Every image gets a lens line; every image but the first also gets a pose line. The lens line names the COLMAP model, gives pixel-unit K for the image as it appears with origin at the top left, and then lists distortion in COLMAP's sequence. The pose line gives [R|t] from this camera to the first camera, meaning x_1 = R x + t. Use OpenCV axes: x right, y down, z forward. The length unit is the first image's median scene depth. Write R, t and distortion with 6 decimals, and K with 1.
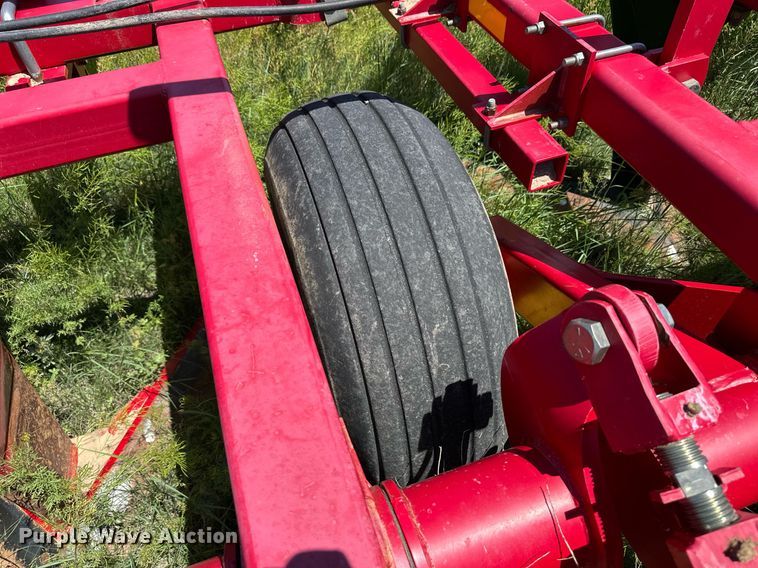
lens RADIAL K [[554.2, 0, 376.6], [0, 554.2, 282.6], [0, 0, 1]] dist [0.071139, -0.118468]
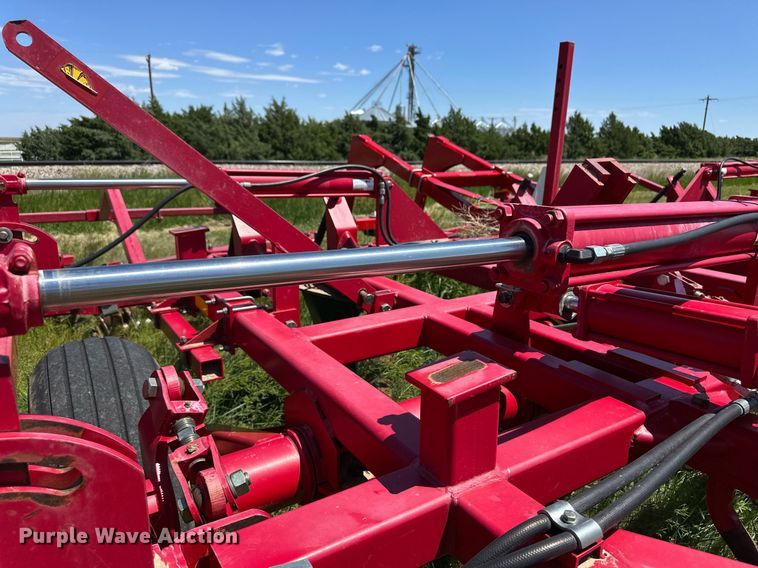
lens RADIAL K [[560.6, 0, 379.0], [0, 560.6, 284.0], [0, 0, 1]] dist [0.002953, -0.010156]
pose [[0.971616, -0.002596, 0.236549, 0.399397], [0.136397, 0.823140, -0.551214, 0.598627], [-0.193283, 0.567833, 0.800130, -0.615495]]
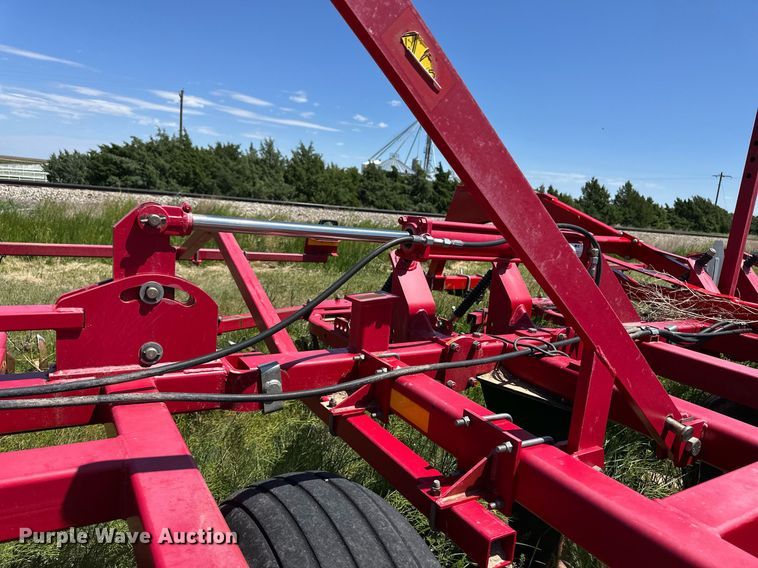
lens RADIAL K [[554.2, 0, 376.6], [0, 554.2, 282.6], [0, 0, 1]] dist [0.071139, -0.118468]
pose [[0.969718, 0.096490, 0.224356, -0.199631], [0.065931, 0.781109, -0.620904, 0.043887], [-0.235158, 0.616894, 0.751094, -0.037117]]
